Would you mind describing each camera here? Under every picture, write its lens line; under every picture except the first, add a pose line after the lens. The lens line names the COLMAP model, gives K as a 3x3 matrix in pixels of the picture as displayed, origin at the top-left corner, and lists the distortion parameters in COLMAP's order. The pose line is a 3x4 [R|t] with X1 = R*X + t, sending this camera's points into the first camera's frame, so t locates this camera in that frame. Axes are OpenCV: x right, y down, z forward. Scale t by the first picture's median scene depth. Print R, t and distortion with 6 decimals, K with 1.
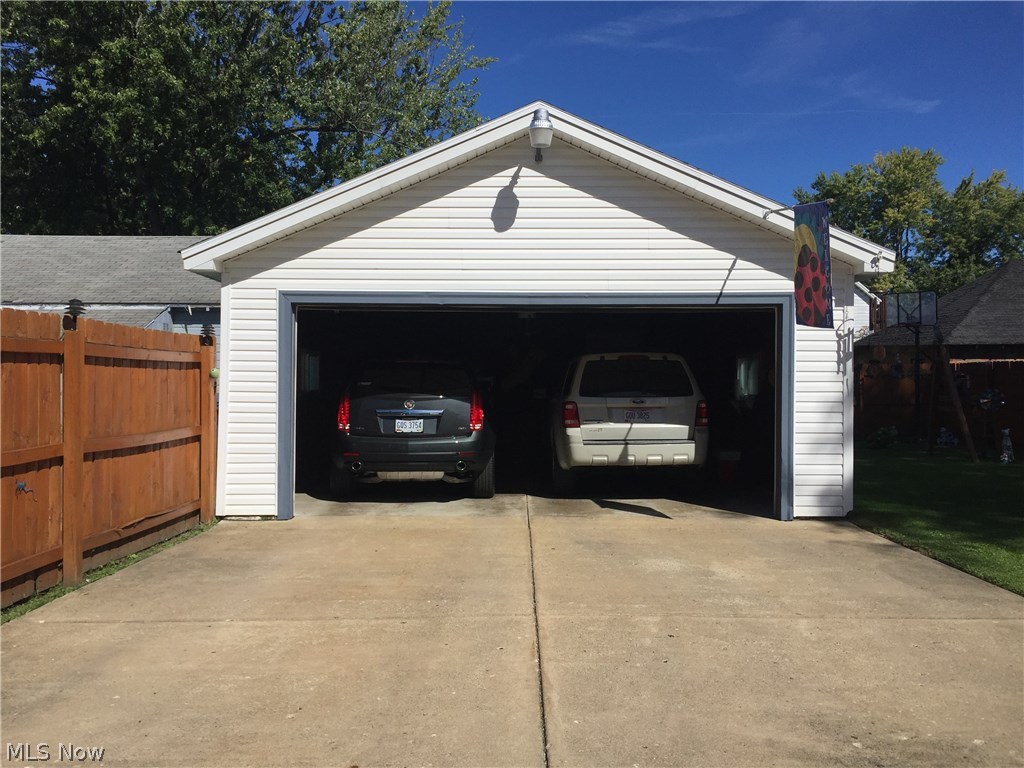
lens RADIAL K [[884.5, 0, 512.0], [0, 884.5, 384.0], [0, 0, 1]] dist [0.076760, -0.104095]
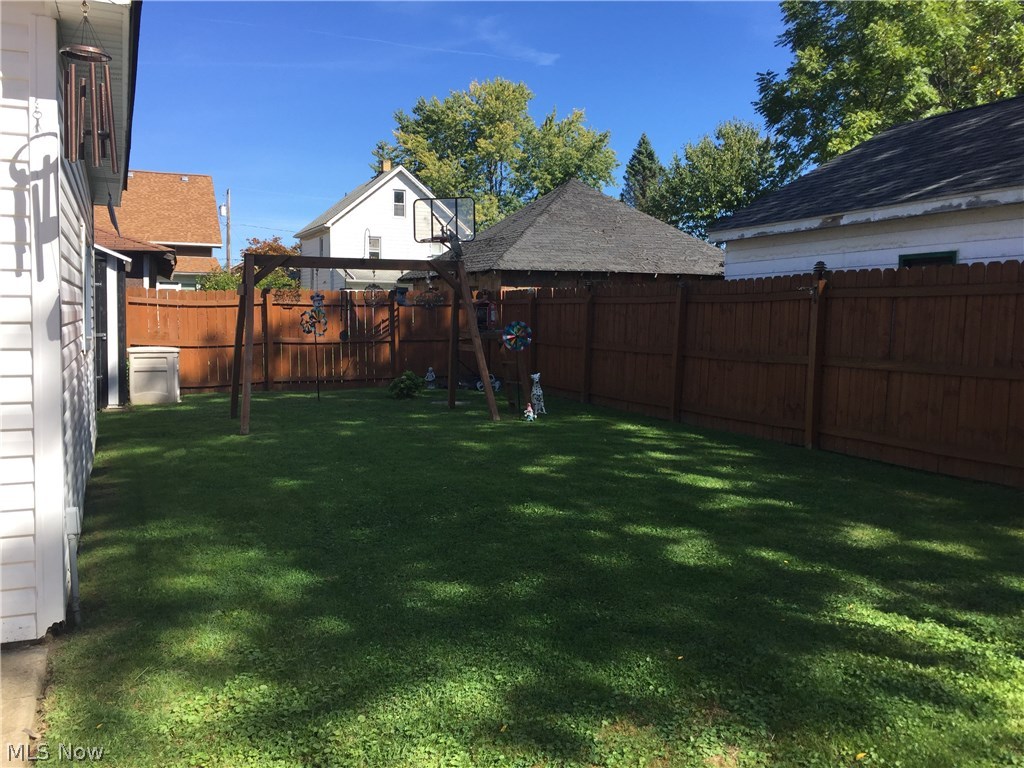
lens RADIAL K [[884.5, 0, 512.0], [0, 884.5, 384.0], [0, 0, 1]] dist [0.076760, -0.104095]
pose [[0.915668, -0.021731, 0.401348, 0.160023], [-0.009087, 0.997163, 0.074723, 0.001732], [-0.401833, -0.072069, 0.912872, 0.220983]]
